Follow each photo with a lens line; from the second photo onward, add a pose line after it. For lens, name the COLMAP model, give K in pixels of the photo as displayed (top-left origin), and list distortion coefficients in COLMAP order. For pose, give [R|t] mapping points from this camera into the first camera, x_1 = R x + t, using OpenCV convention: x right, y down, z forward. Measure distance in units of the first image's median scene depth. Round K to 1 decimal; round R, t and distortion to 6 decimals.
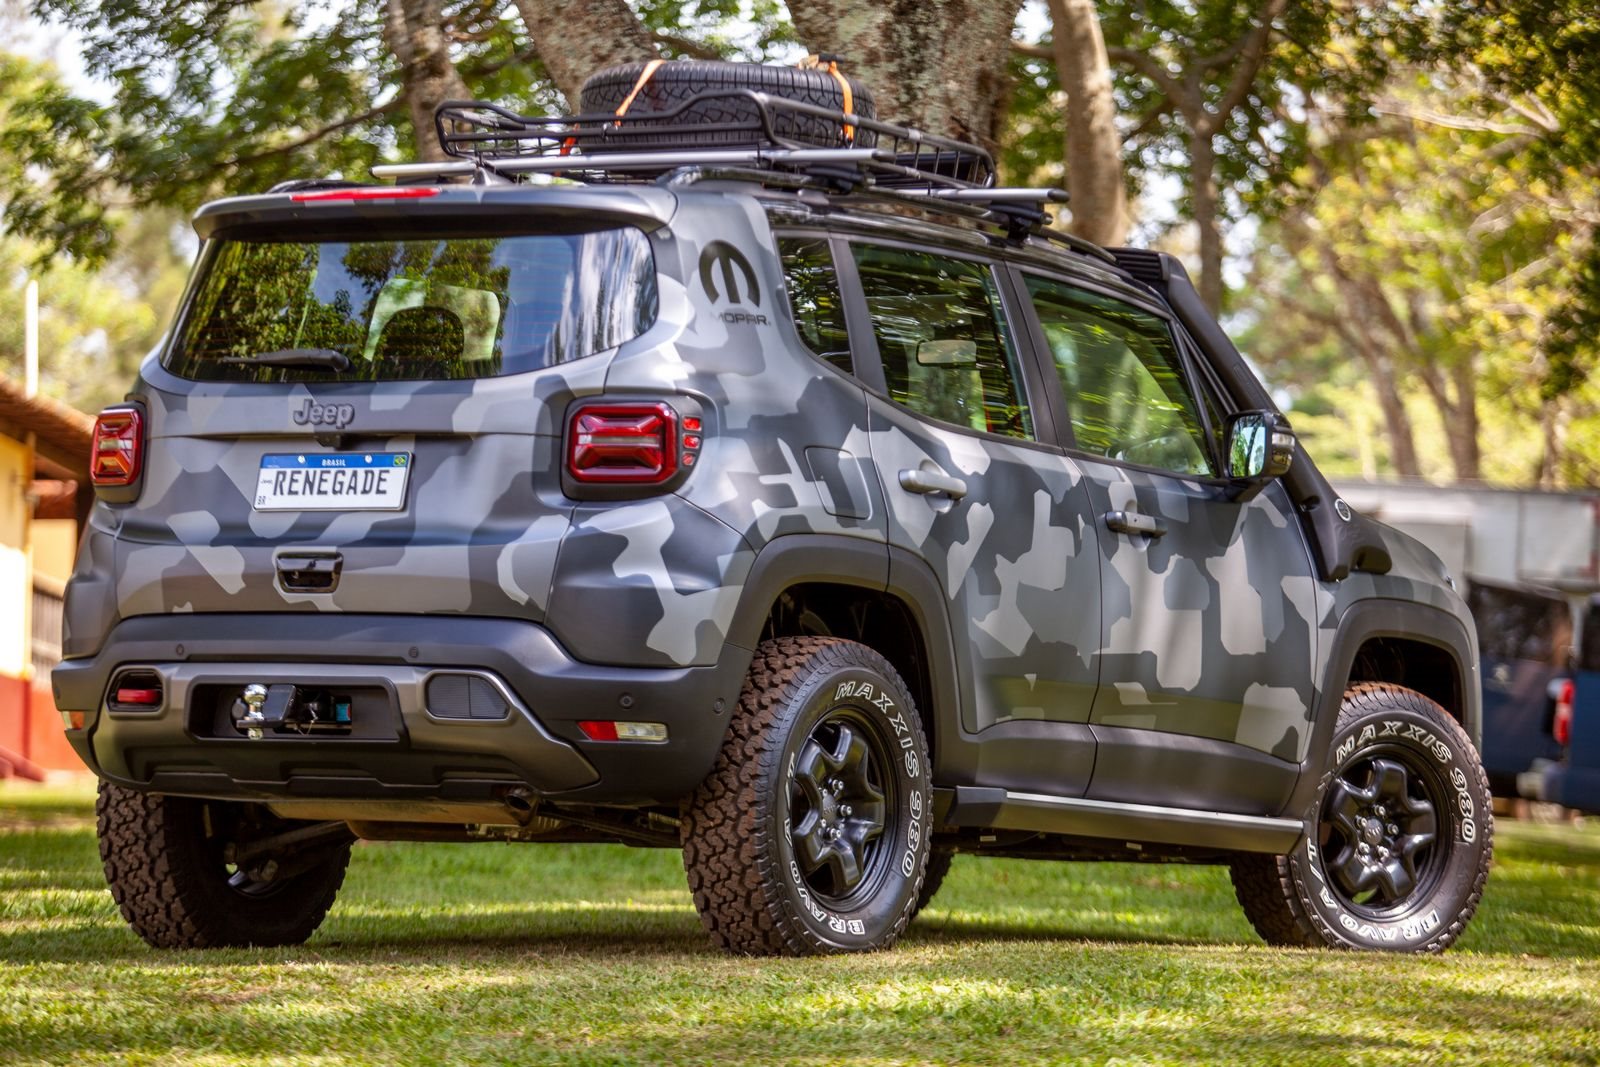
lens RADIAL K [[6714.5, 0, 800.0], [0, 6714.5, 533.0], [0, 0, 1]] dist [-0.108246, 0.000000]
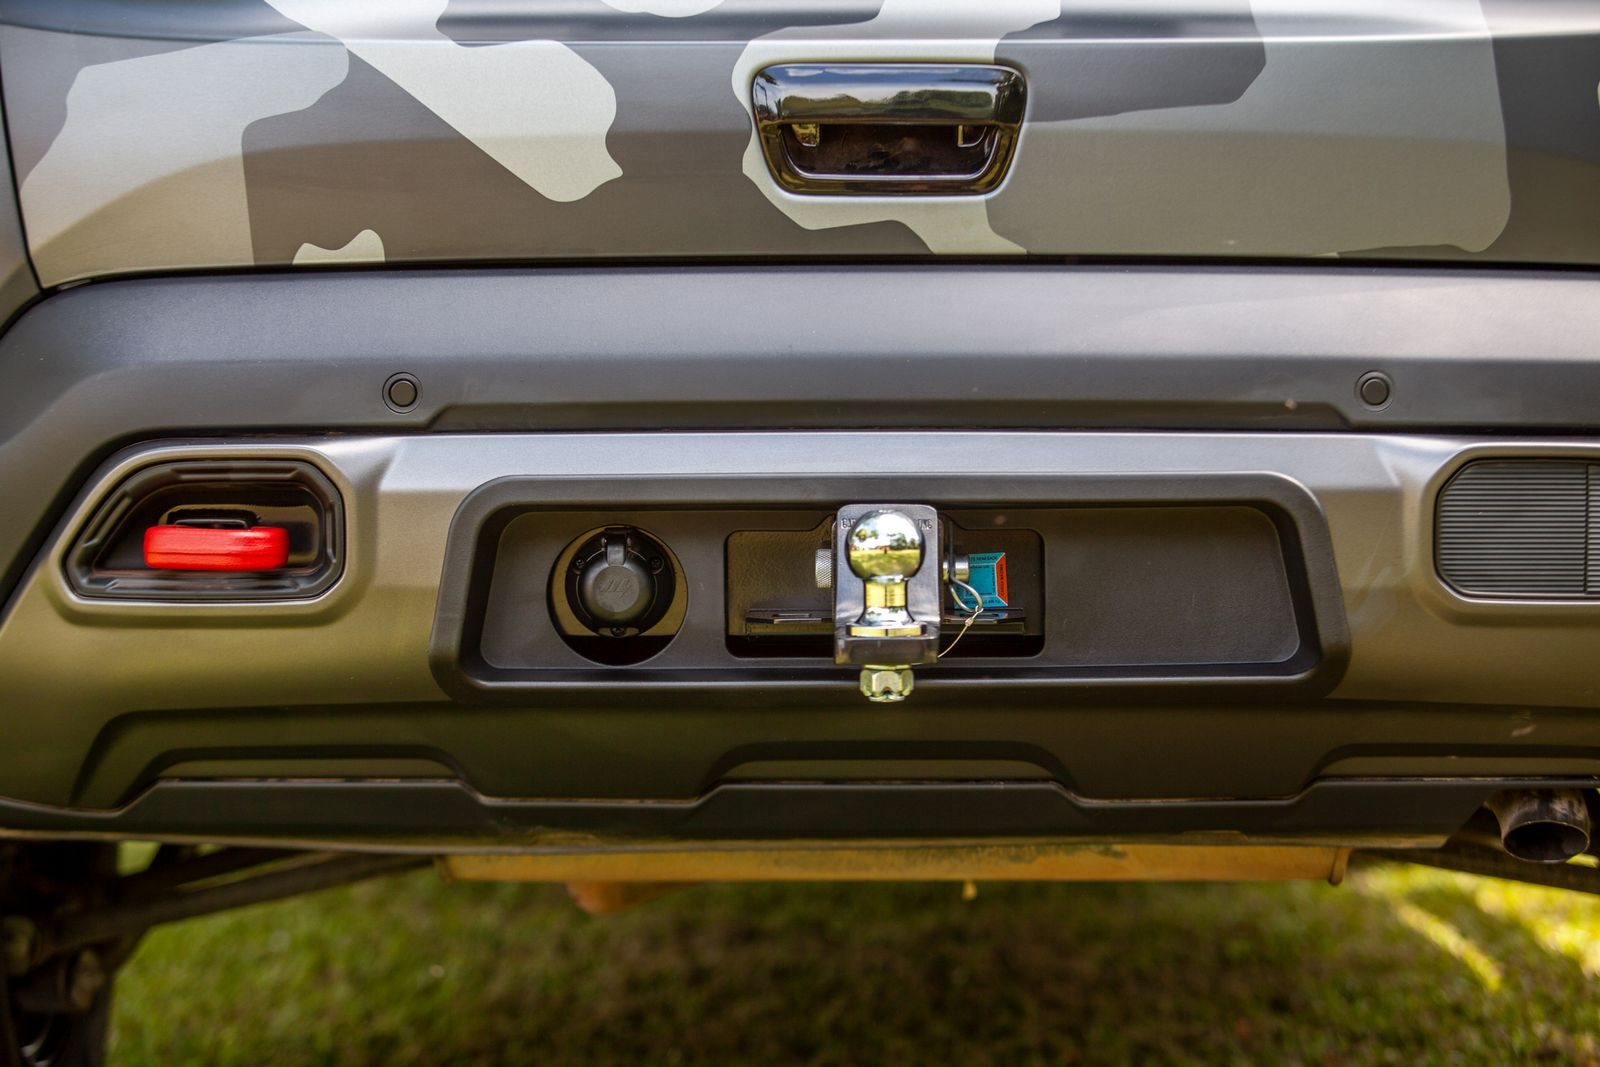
lens RADIAL K [[4461.6, 0, 800.2], [0, 4461.6, 533.9], [0, 0, 1]] dist [-0.067122, 0.000000]
pose [[0.870544, -0.030674, 0.491134, -0.174639], [0.000624, 0.998123, 0.061233, 0.011790], [-0.492091, -0.052999, 0.868929, 0.820903]]
